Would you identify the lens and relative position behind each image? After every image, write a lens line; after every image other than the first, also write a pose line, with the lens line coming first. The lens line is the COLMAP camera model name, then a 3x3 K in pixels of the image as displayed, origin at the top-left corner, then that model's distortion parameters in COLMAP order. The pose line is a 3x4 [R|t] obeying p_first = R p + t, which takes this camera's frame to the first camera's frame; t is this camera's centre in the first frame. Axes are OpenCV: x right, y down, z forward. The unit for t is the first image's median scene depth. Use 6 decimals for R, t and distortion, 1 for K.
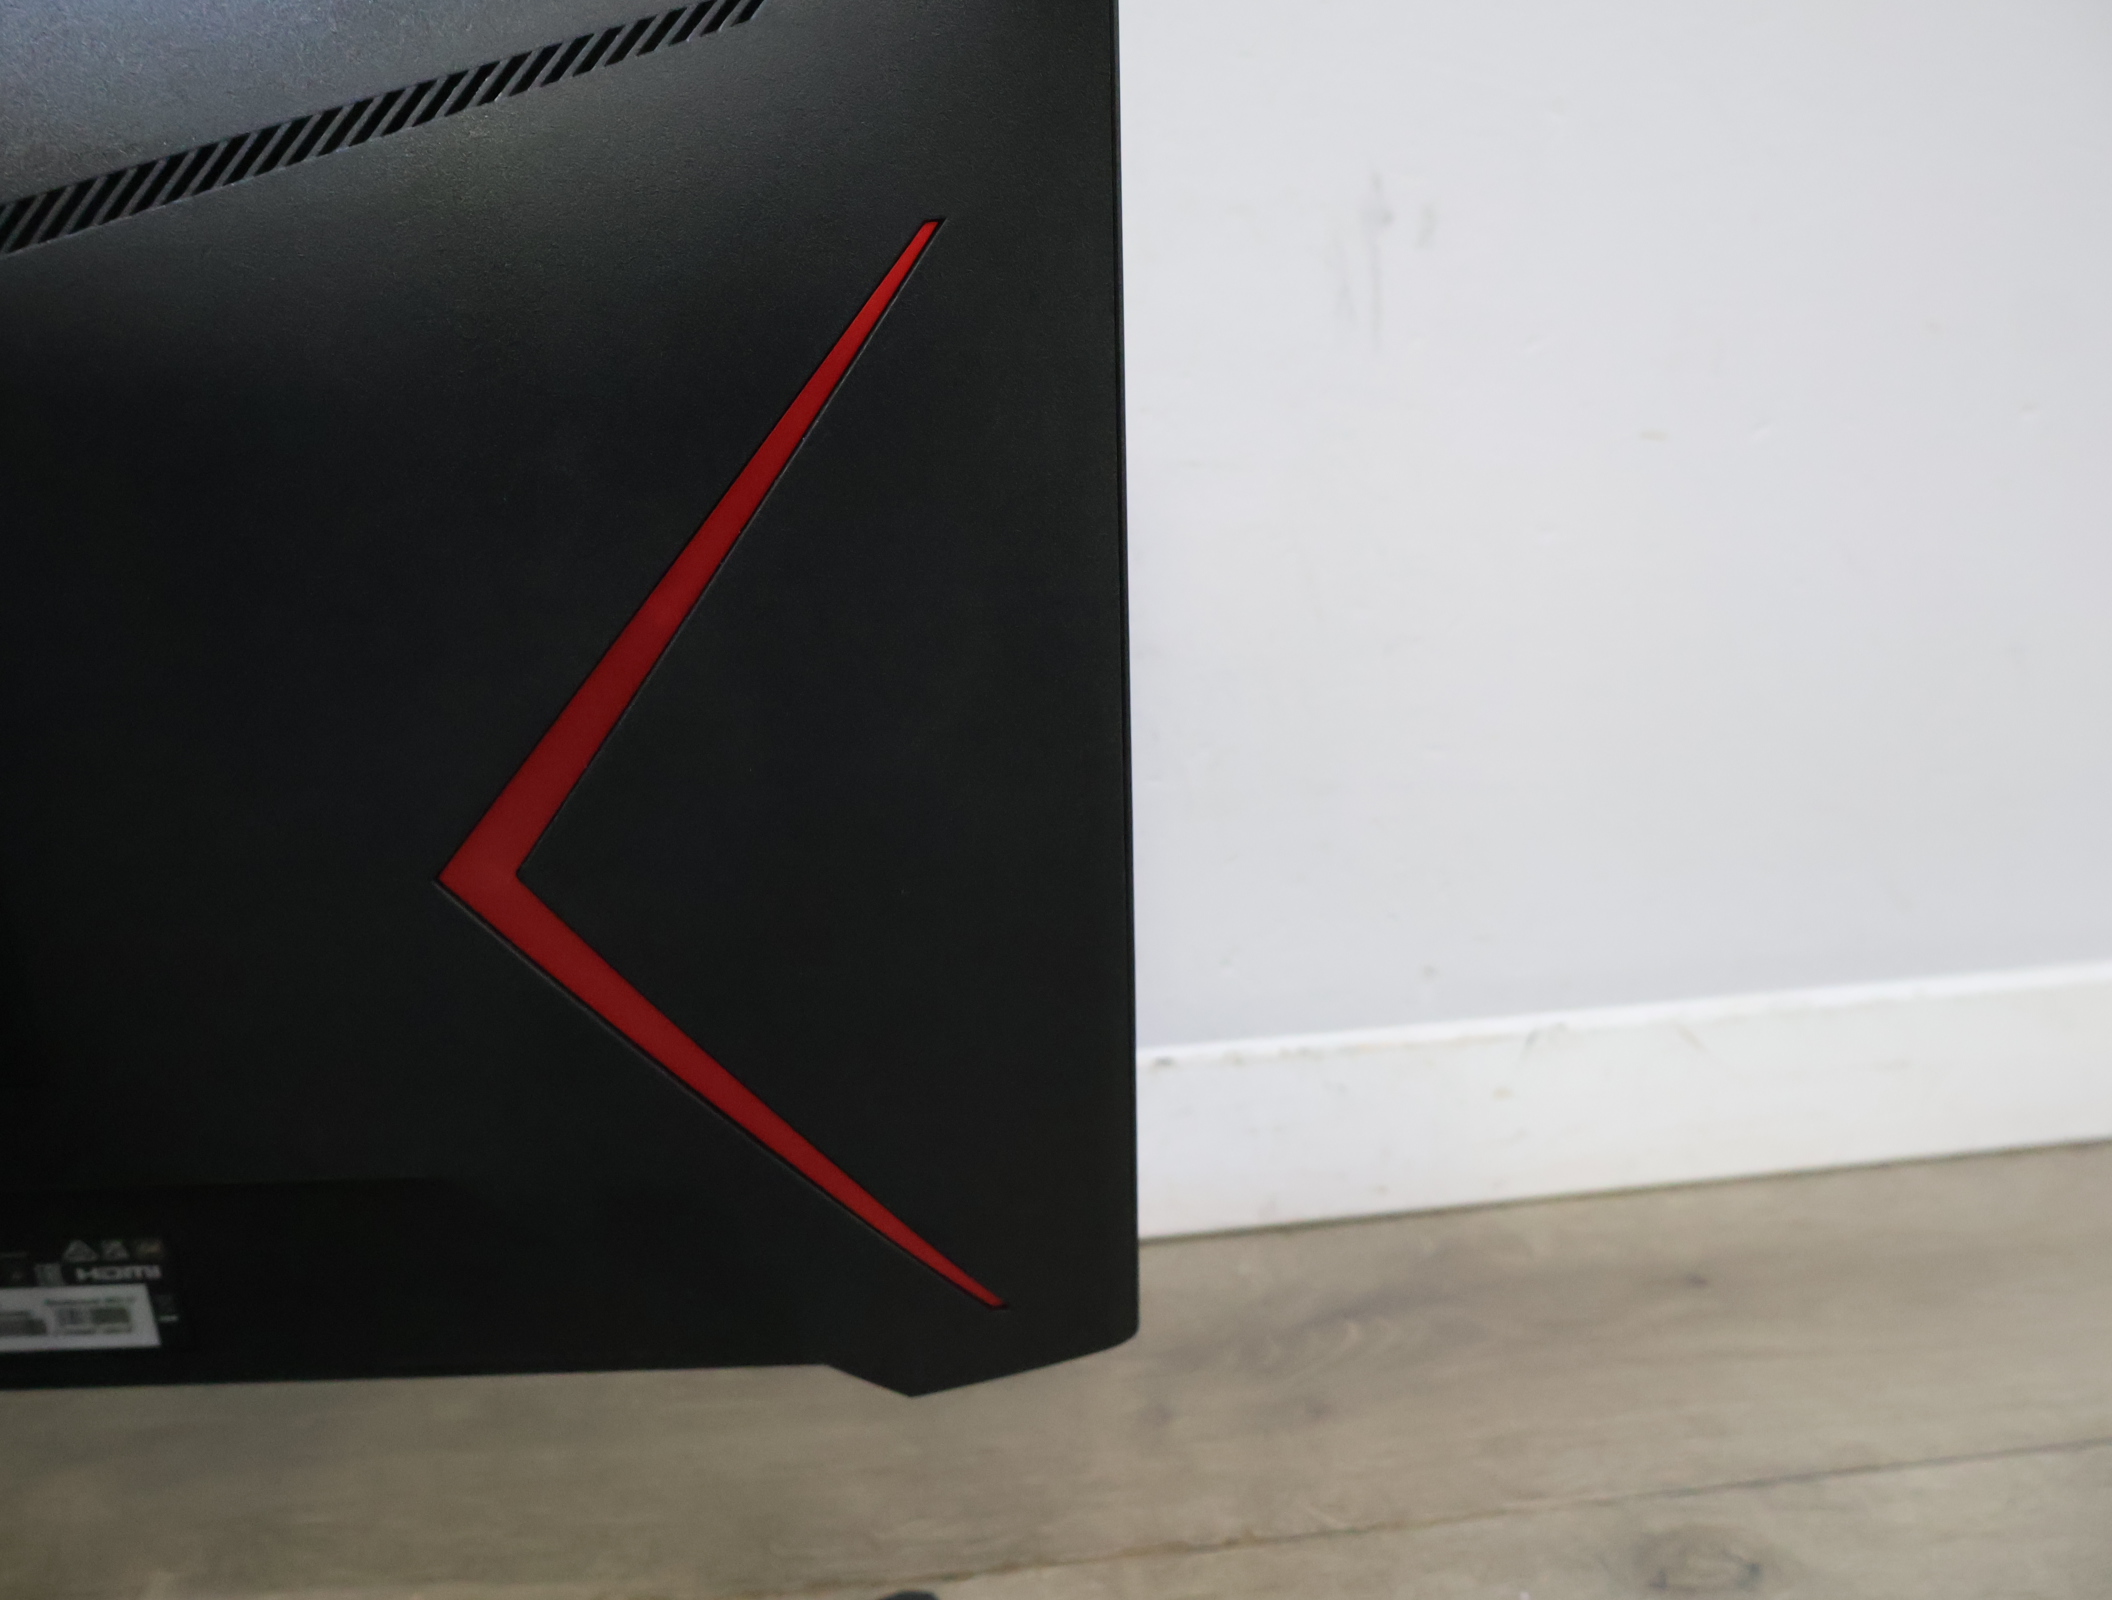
lens RADIAL K [[2046.7, 0, 1056.1], [0, 2046.7, 794.0], [0, 0, 1]] dist [0.009229, 0.010857]
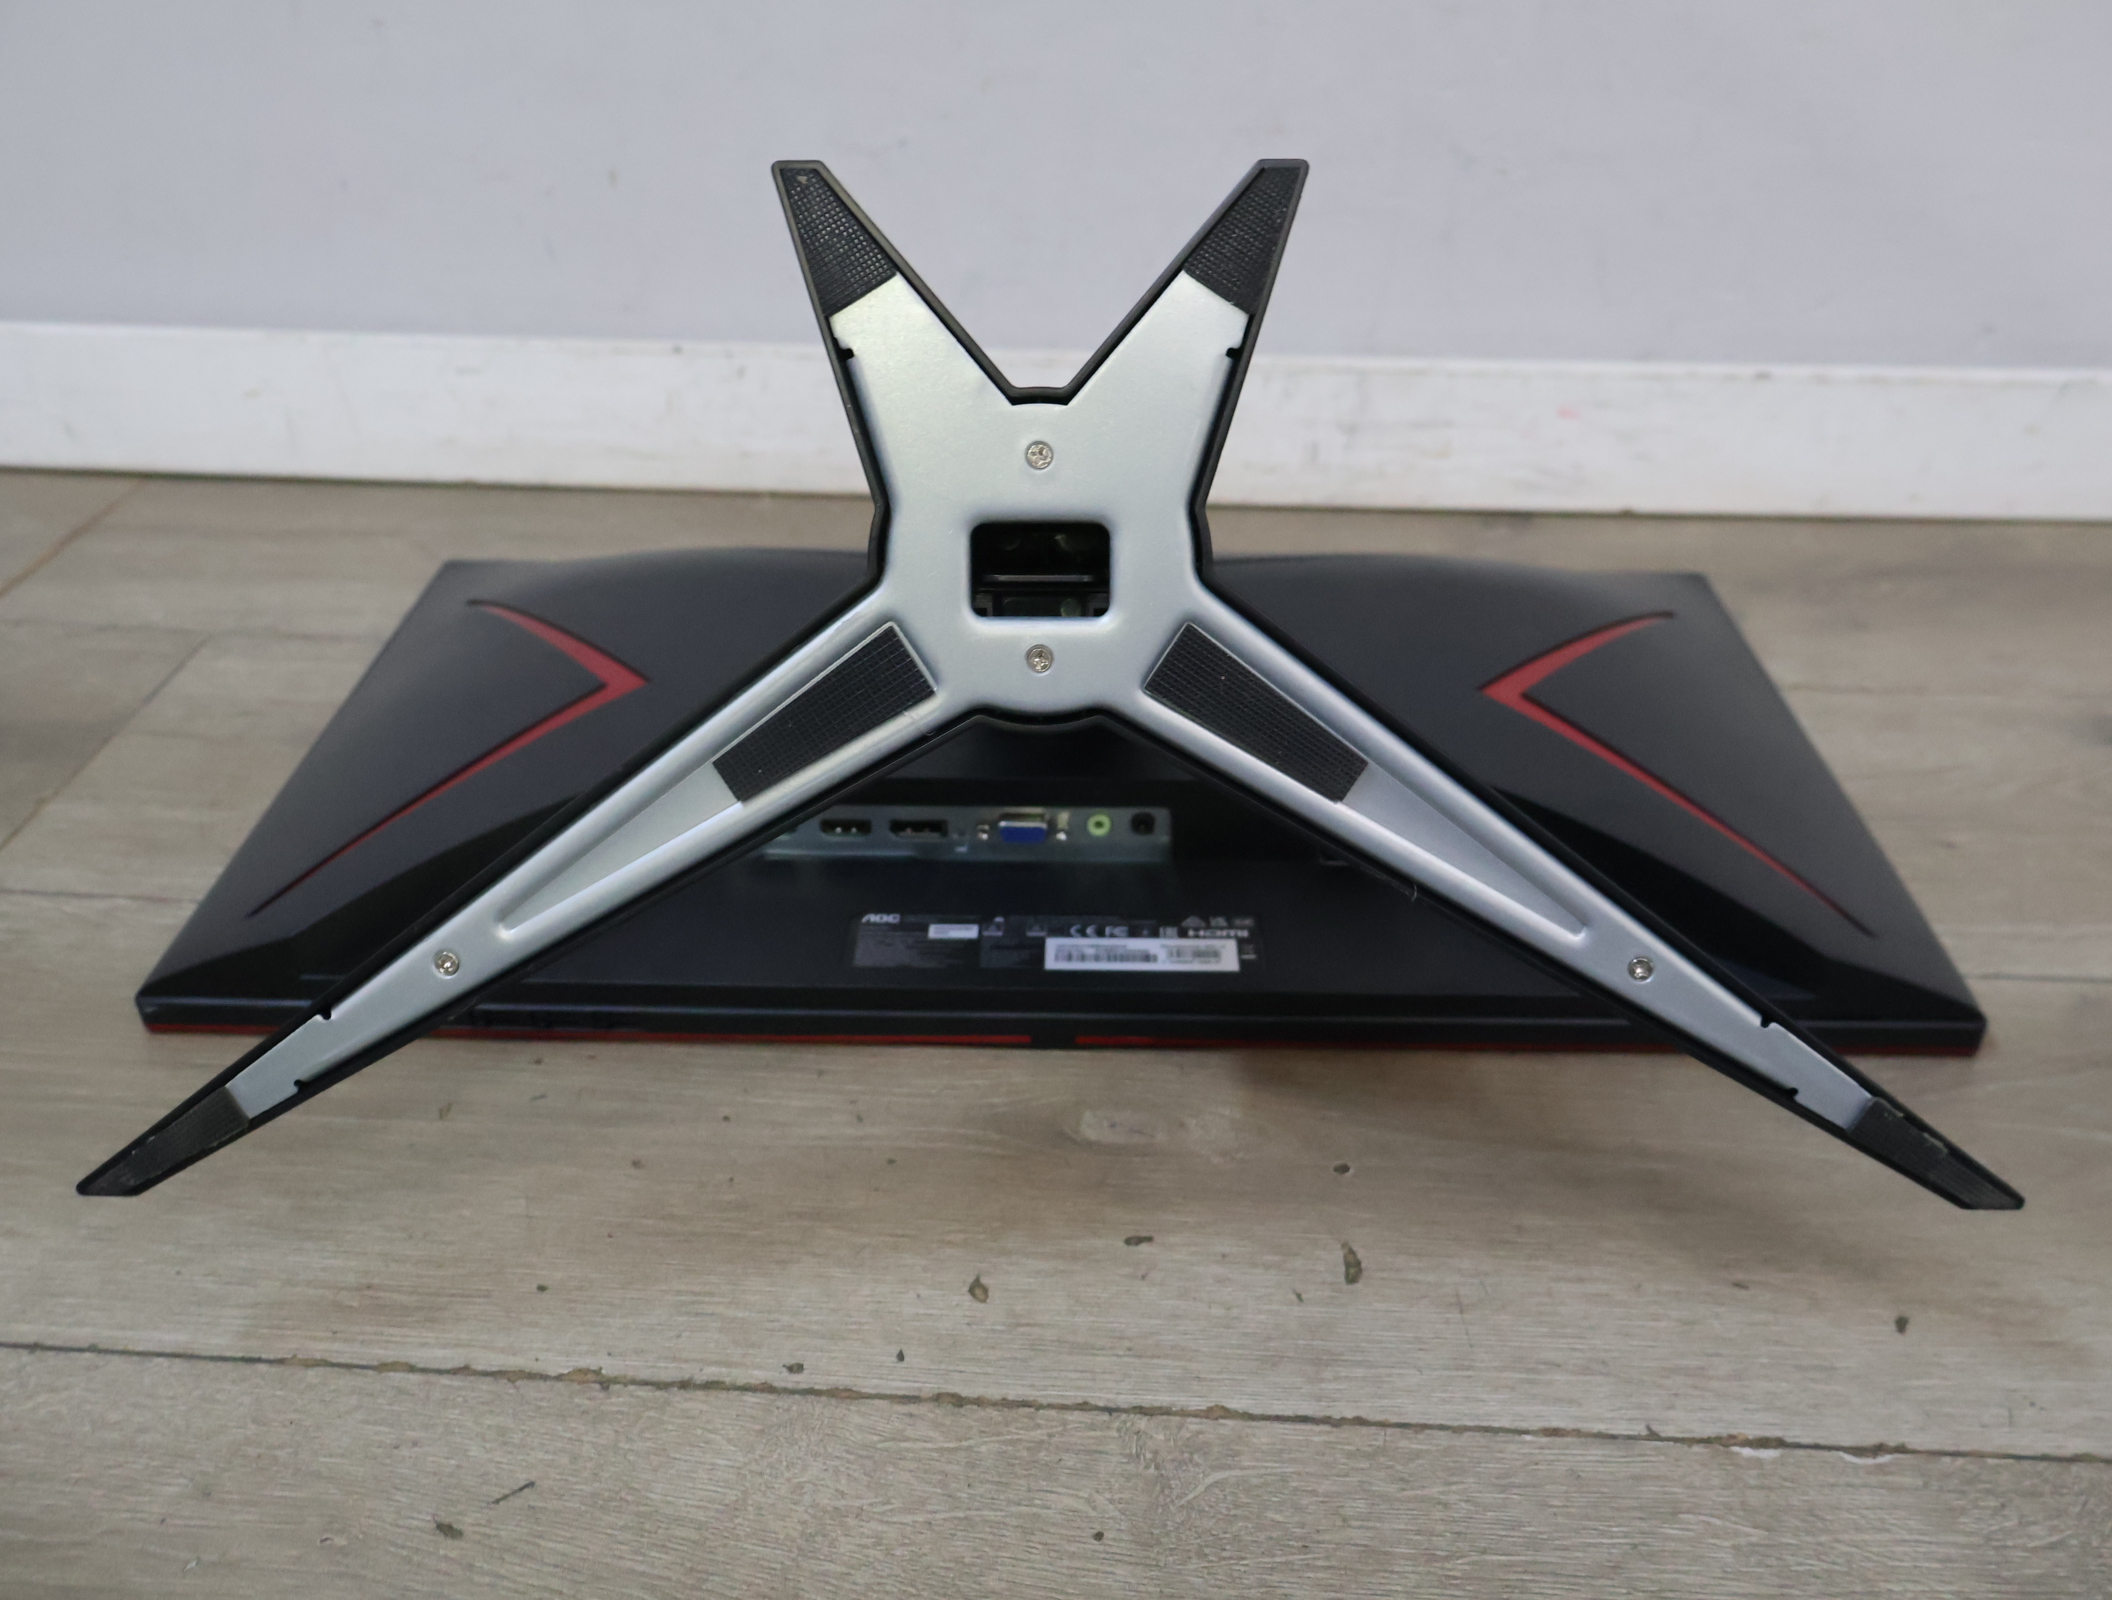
lens RADIAL K [[2034.5, 0, 1061.2], [0, 2034.5, 800.2], [0, 0, 1]] dist [0.007443, -0.008716]
pose [[0.979905, 0.128289, -0.152736, -0.187666], [-0.084369, 0.960433, 0.265425, 0.105138], [0.180744, -0.247205, 0.951957, -0.459120]]
